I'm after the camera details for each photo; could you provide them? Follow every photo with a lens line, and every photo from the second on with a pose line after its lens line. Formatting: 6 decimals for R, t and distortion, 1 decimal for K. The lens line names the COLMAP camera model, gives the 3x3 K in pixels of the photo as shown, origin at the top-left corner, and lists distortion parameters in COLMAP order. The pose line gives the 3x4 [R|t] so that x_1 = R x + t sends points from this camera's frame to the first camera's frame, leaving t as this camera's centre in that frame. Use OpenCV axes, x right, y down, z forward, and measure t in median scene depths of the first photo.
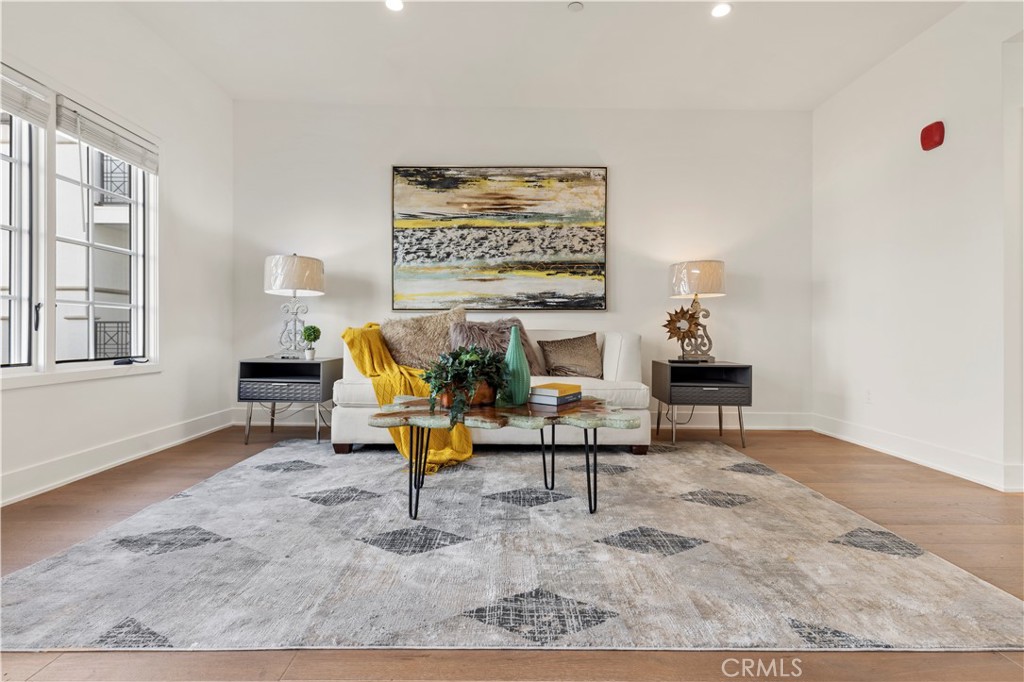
lens RADIAL K [[470.3, 0, 503.2], [0, 470.3, 336.9], [0, 0, 1]] dist [0.003124, 0.000034]
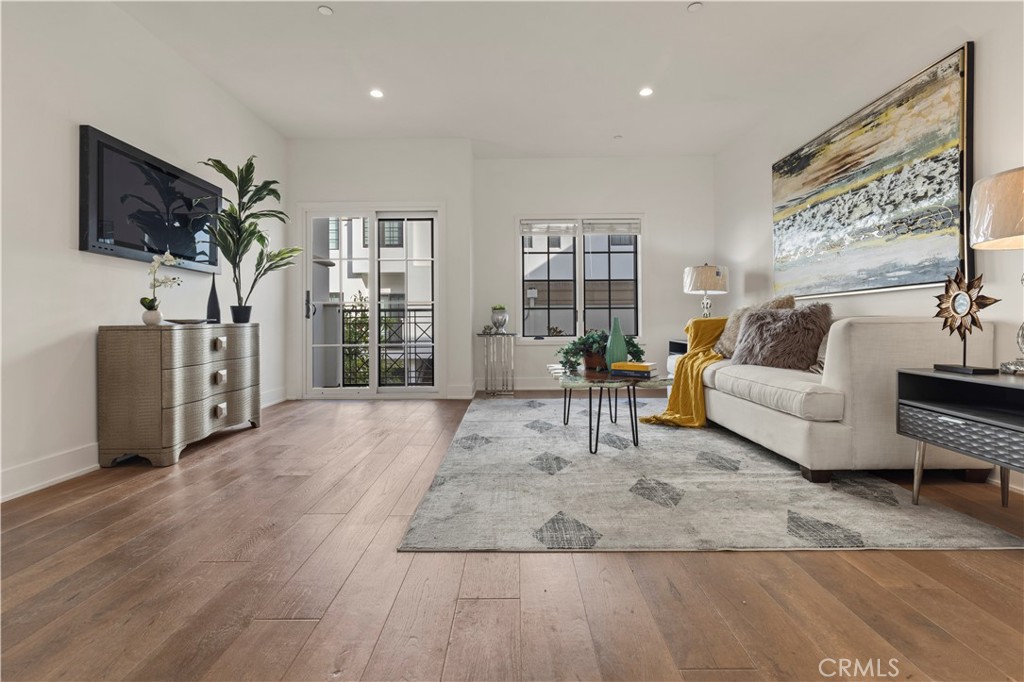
lens RADIAL K [[459.0, 0, 511.6], [0, 459.0, 332.4], [0, 0, 1]] dist [-0.000236, -0.000645]
pose [[-0.007136, 0.015692, -0.999851, 0.820911], [-0.003600, 0.999870, 0.015718, 0.002341], [0.999968, 0.003711, -0.007079, 0.419446]]
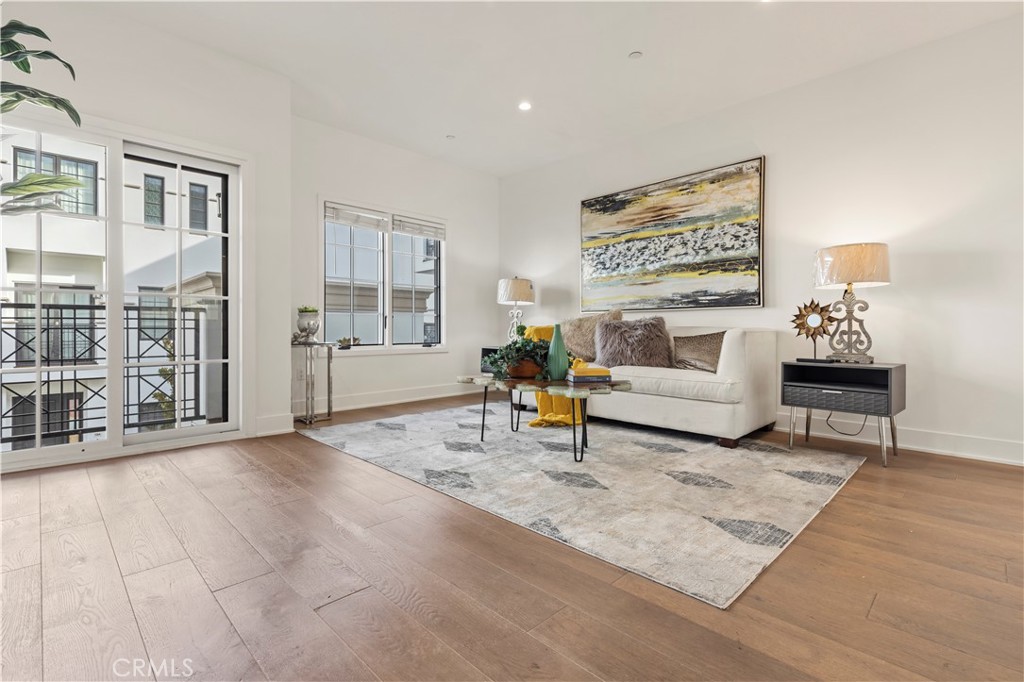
lens RADIAL K [[460.3, 0, 501.5], [0, 460.3, 341.4], [0, 0, 1]] dist [0.002322, -0.000155]
pose [[0.694608, 0.015034, -0.719232, 0.533327], [-0.004923, 0.999858, 0.016146, 0.004056], [0.719372, -0.007674, 0.694583, -0.041158]]
